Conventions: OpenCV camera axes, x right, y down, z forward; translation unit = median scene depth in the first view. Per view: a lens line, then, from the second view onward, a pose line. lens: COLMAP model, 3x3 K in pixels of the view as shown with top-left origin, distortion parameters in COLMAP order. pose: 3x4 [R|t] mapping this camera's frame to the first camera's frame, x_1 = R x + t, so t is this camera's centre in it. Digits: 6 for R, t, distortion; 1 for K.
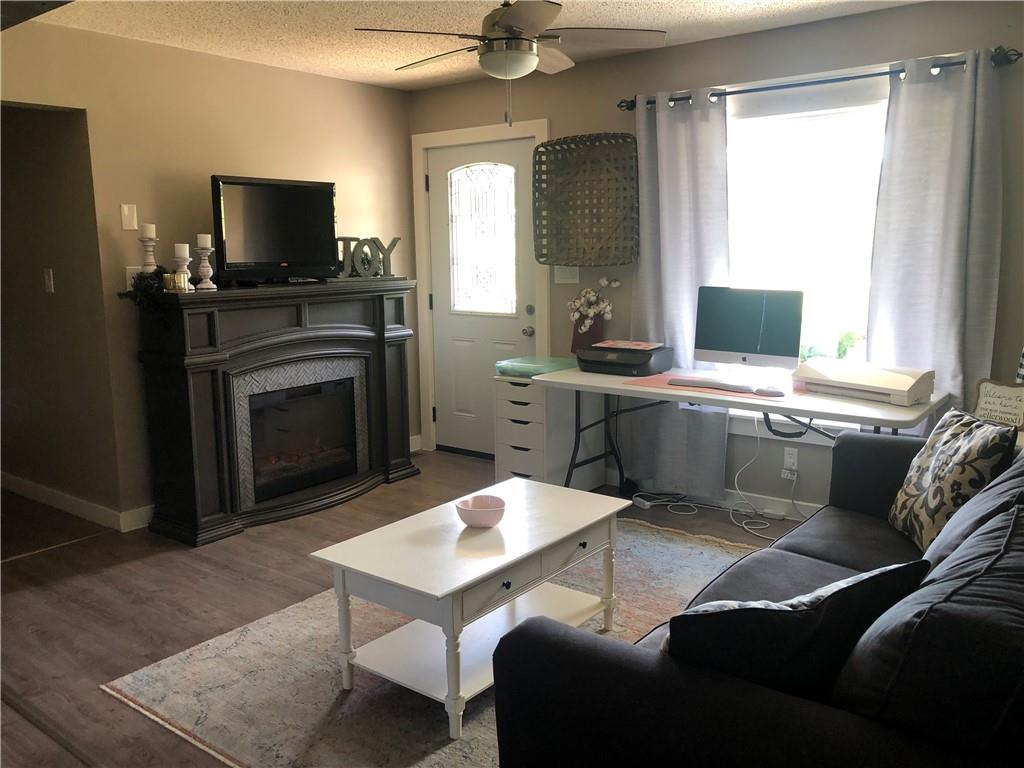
lens RADIAL K [[831.5, 0, 511.2], [0, 831.5, 386.4], [0, 0, 1]] dist [0.024133, -0.029743]
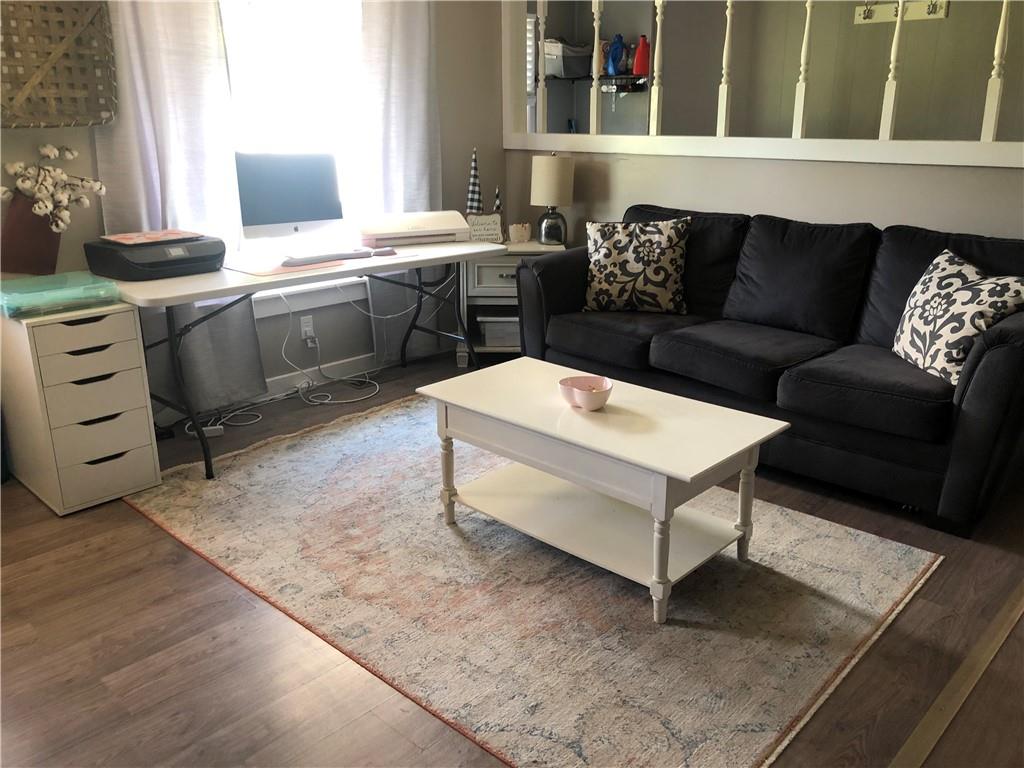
lens RADIAL K [[831.5, 0, 511.5], [0, 831.5, 380.9], [0, 0, 1]] dist [0.024133, -0.029743]
pose [[0.085269, -0.289276, 0.953440, -0.605147], [0.161135, 0.948332, 0.273315, -0.083740], [-0.983242, 0.130327, 0.127476, 0.638913]]
